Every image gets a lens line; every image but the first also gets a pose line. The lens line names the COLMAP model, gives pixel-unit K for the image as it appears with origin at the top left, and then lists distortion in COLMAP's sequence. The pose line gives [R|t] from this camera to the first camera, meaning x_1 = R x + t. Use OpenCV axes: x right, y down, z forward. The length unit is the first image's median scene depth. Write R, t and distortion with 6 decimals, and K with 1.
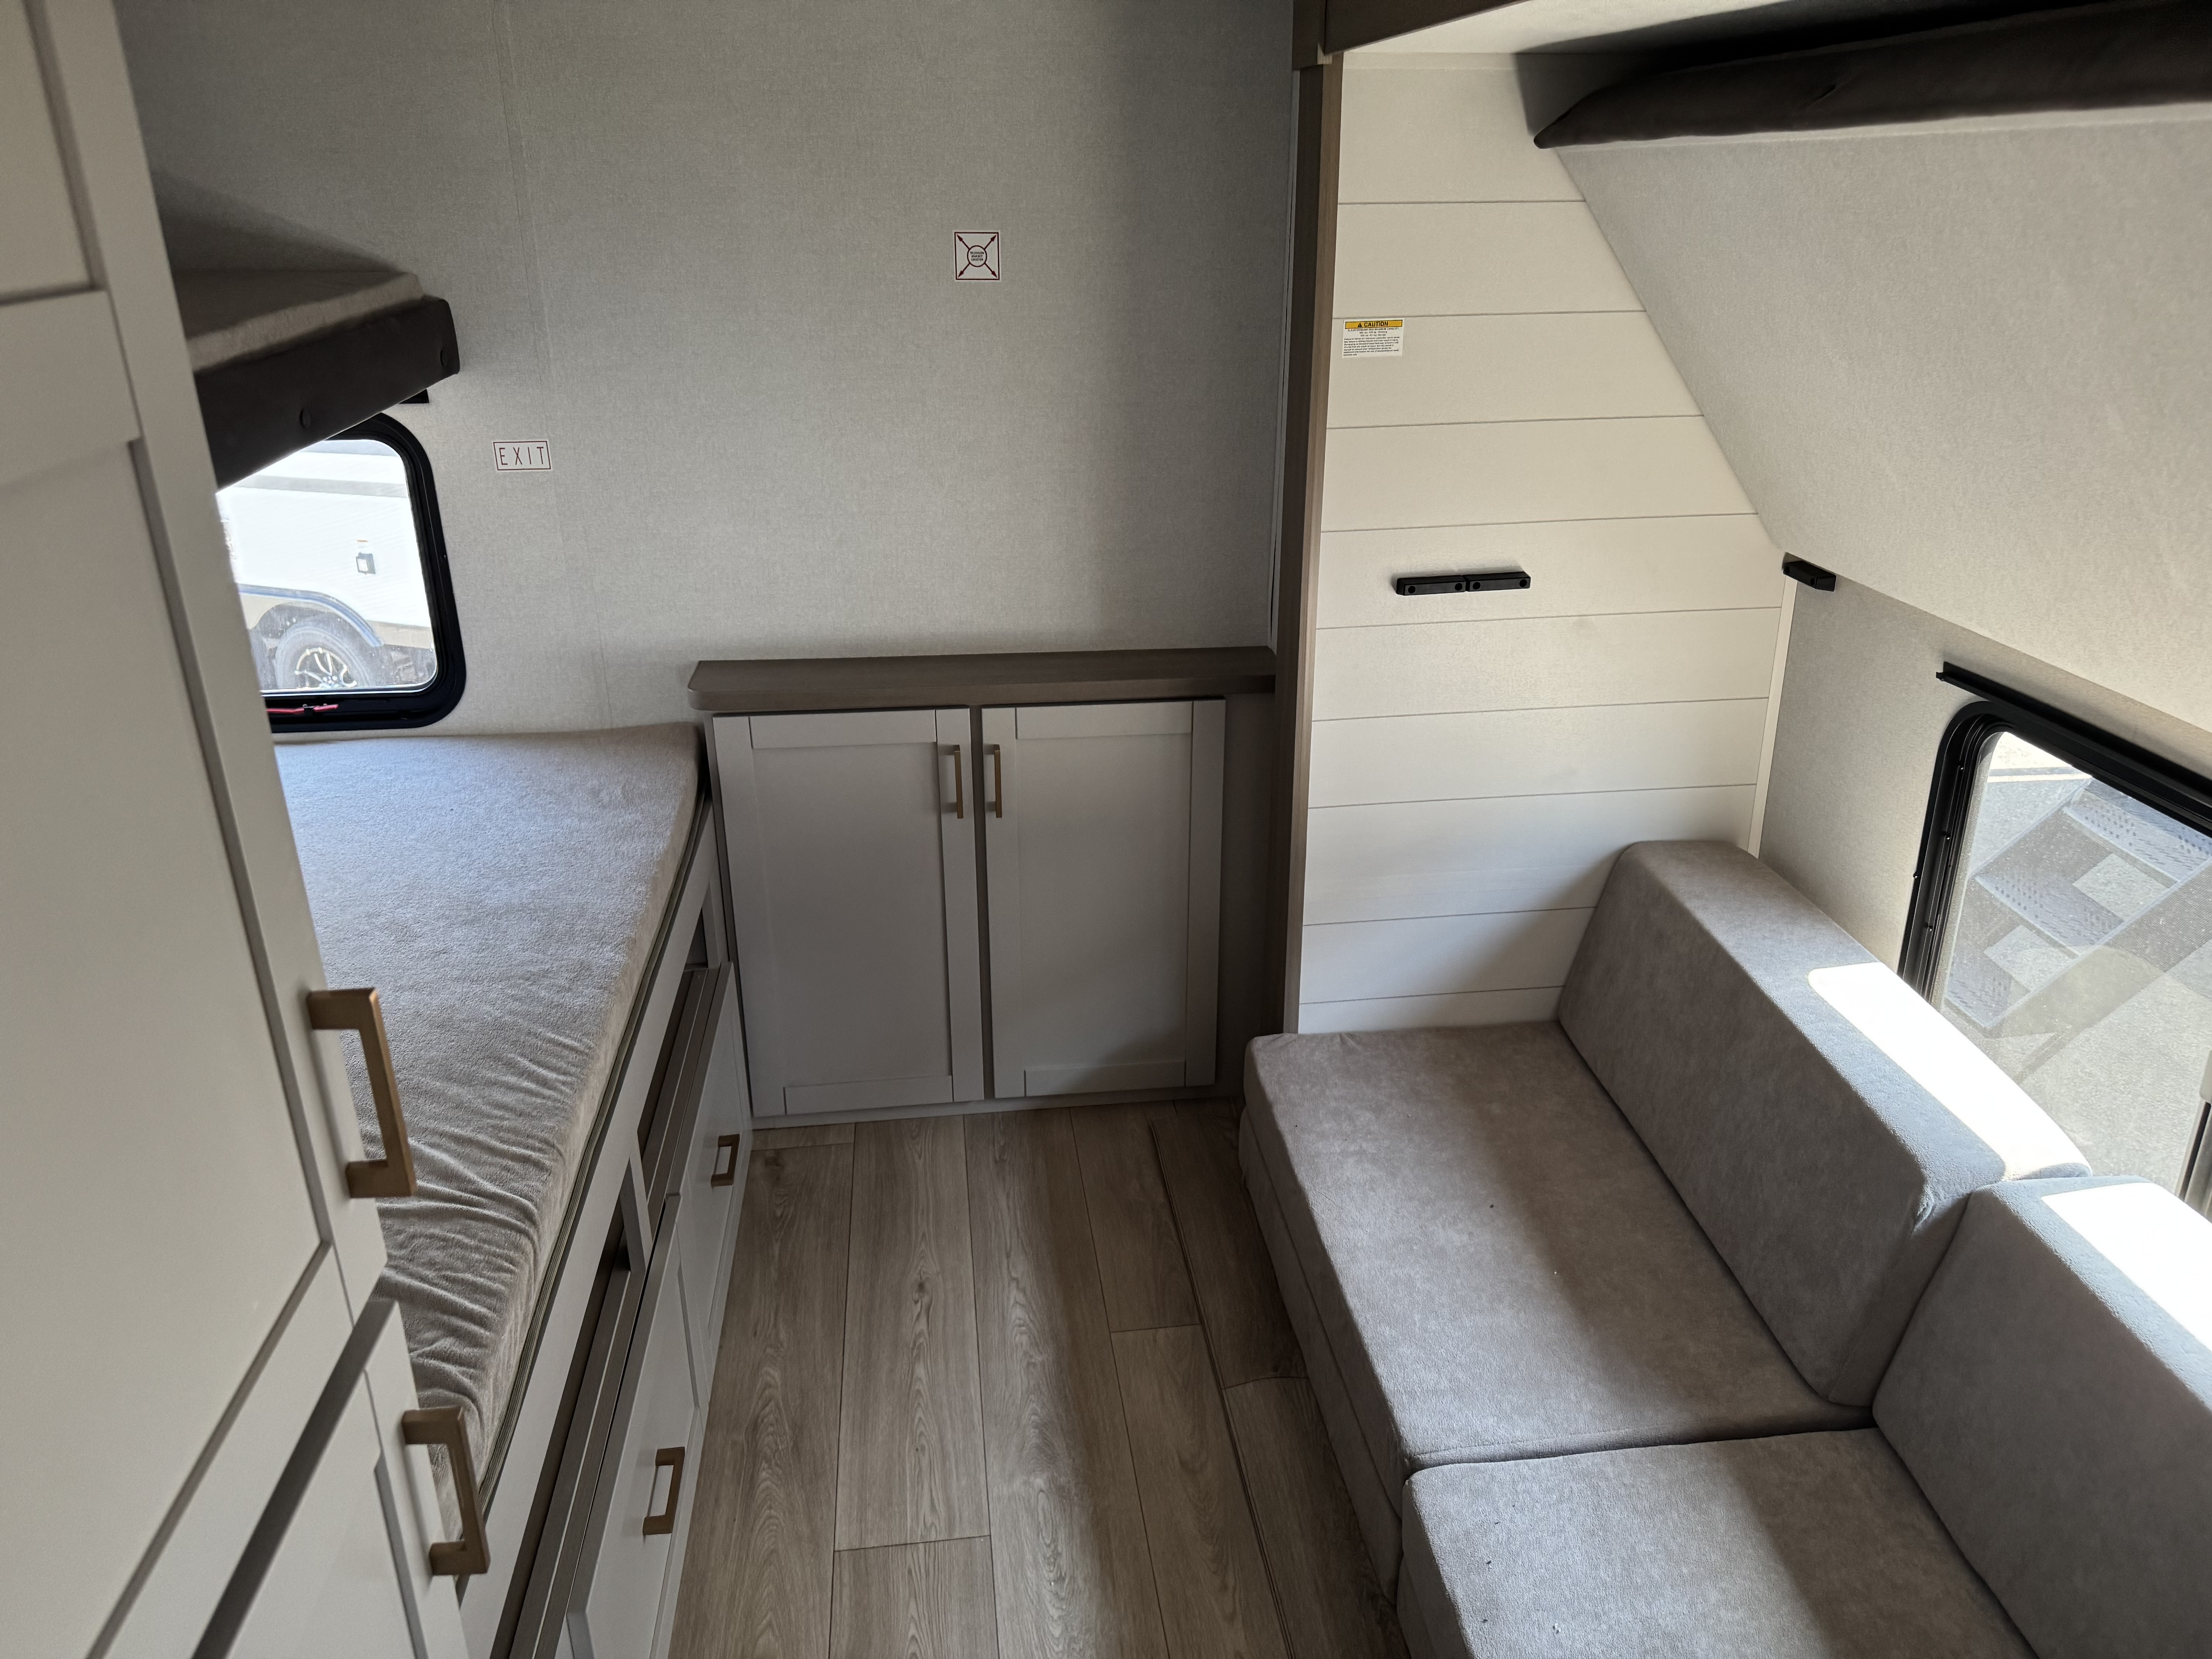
lens RADIAL K [[1532.2, 0, 1106.0], [0, 1532.2, 829.5], [0, 0, 1]] dist [0.126101, -0.242700]
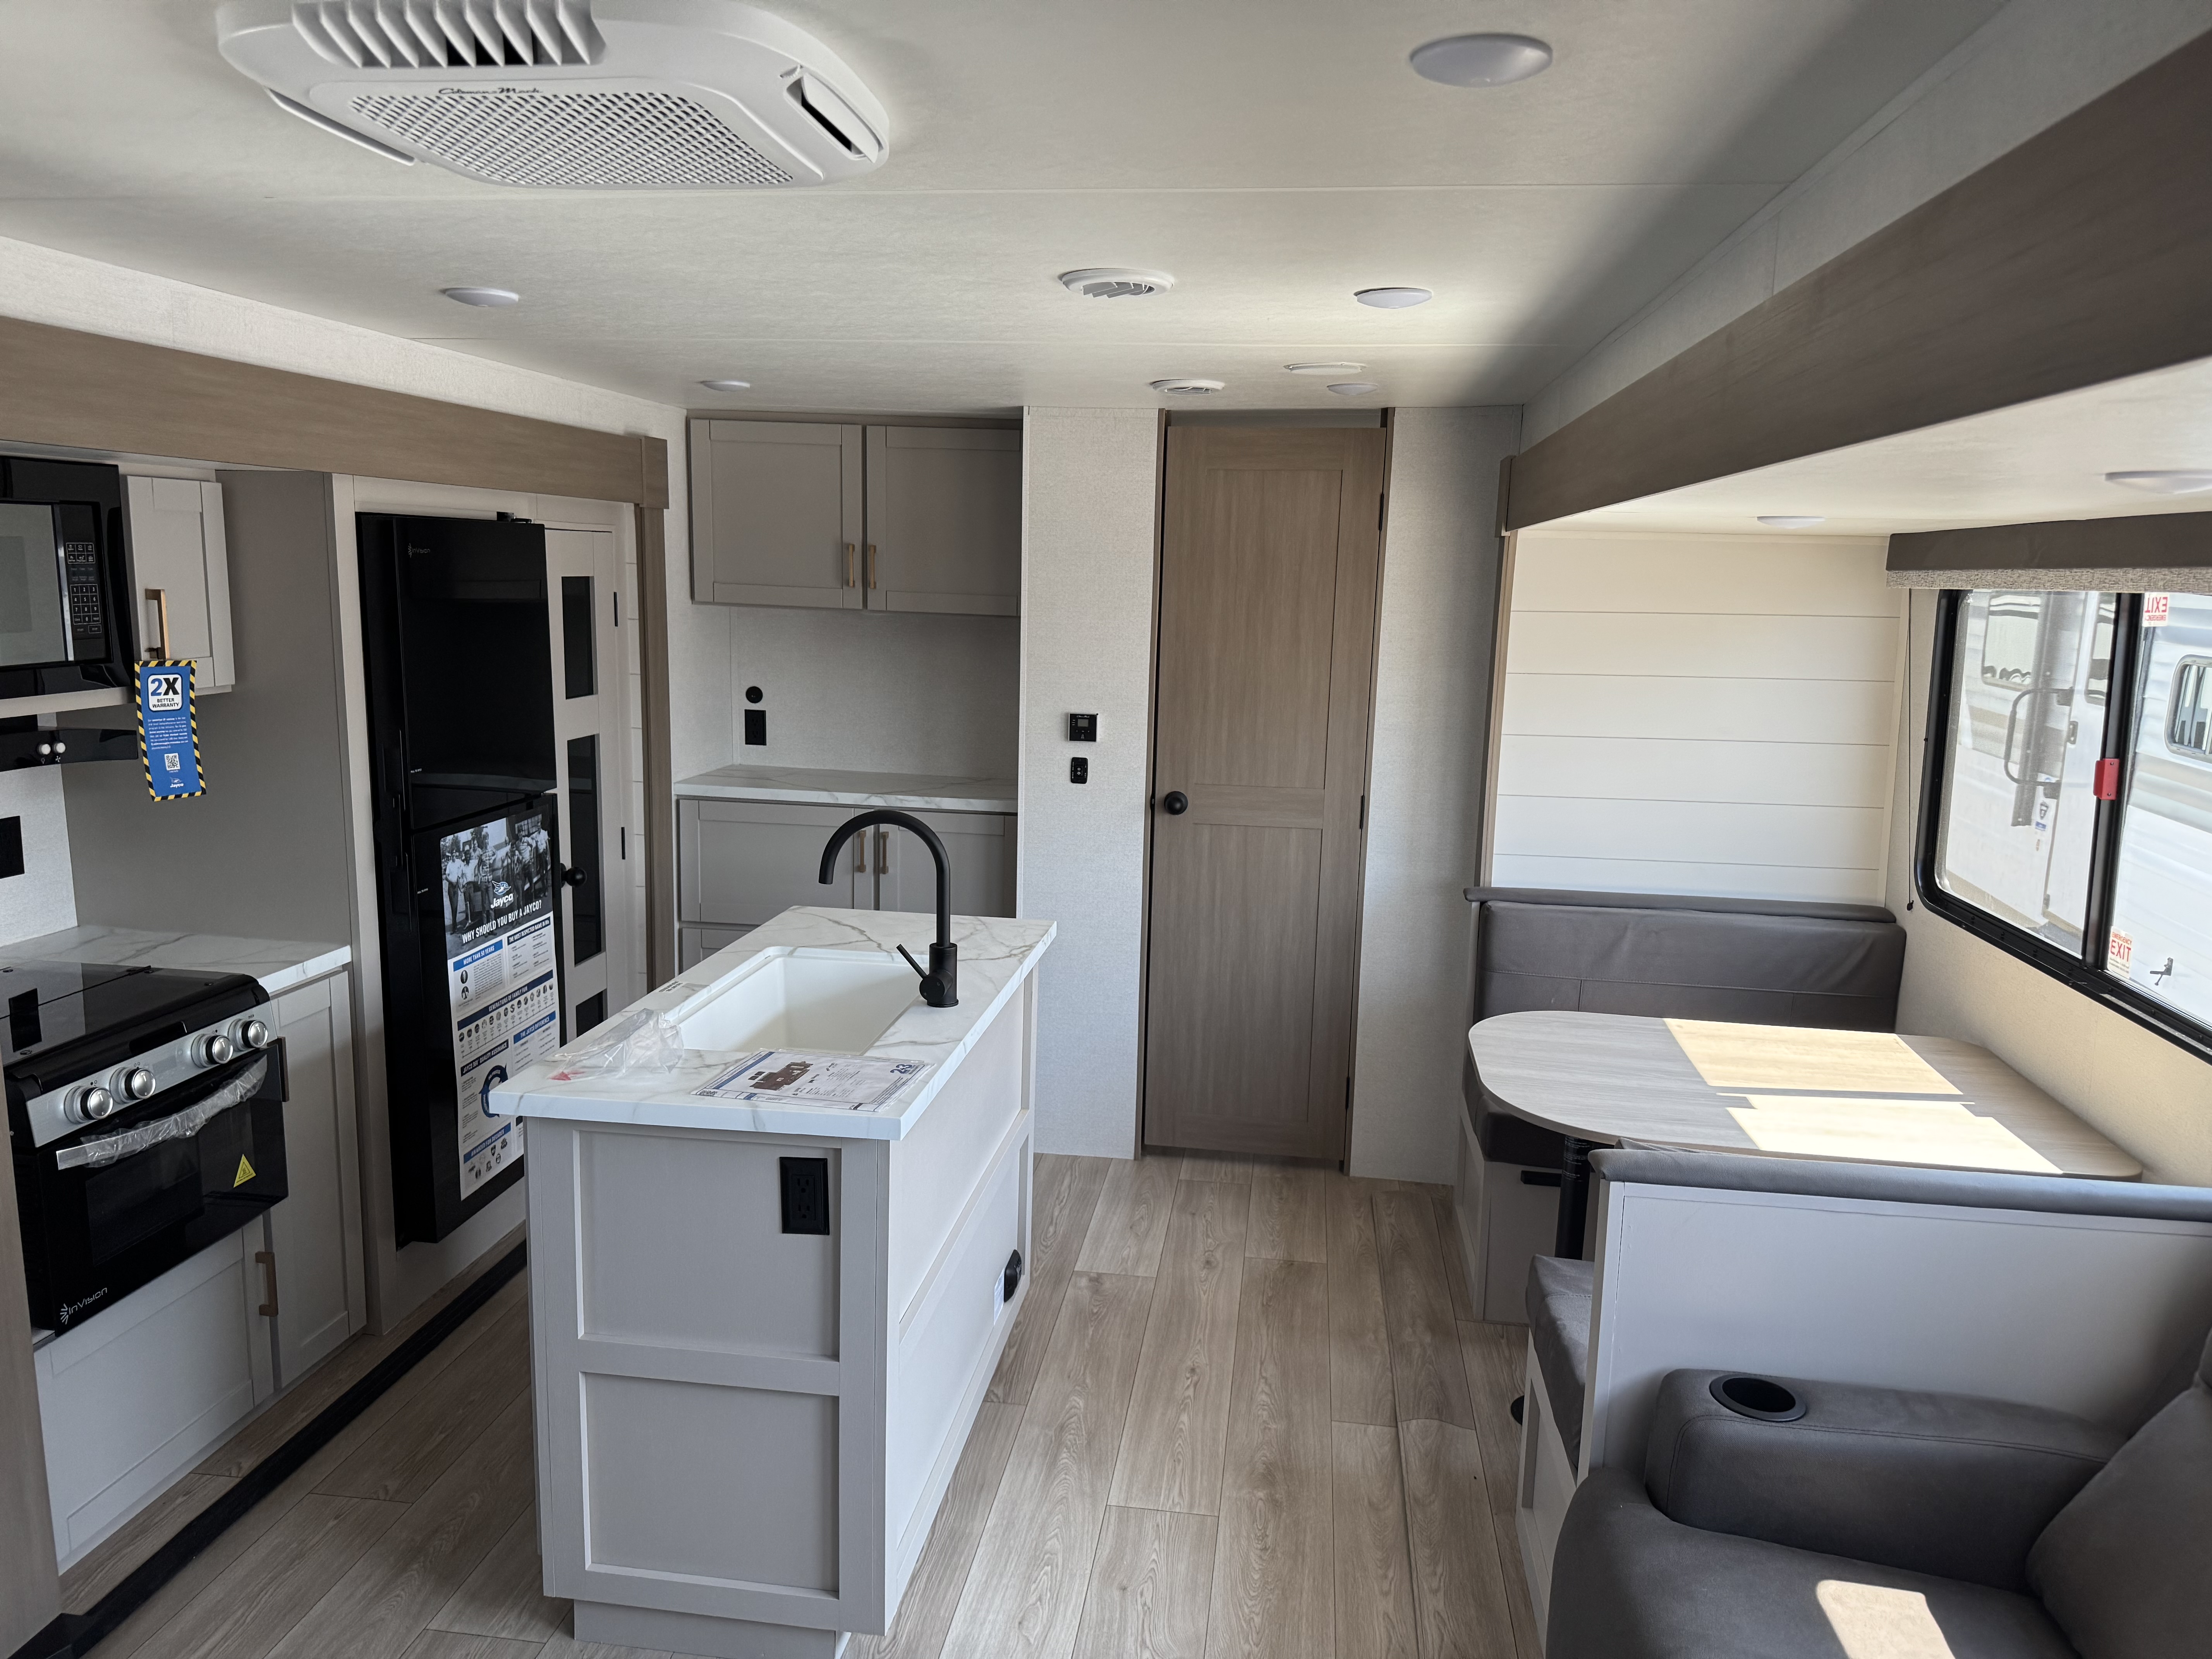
lens RADIAL K [[1532.2, 0, 1106.0], [0, 1532.2, 829.5], [0, 0, 1]] dist [0.126101, -0.242700]
pose [[0.966766, 0.078727, -0.243239, 0.108767], [-0.133105, 0.967287, -0.215959, 0.169754], [0.218280, 0.241158, 0.945620, -0.434030]]
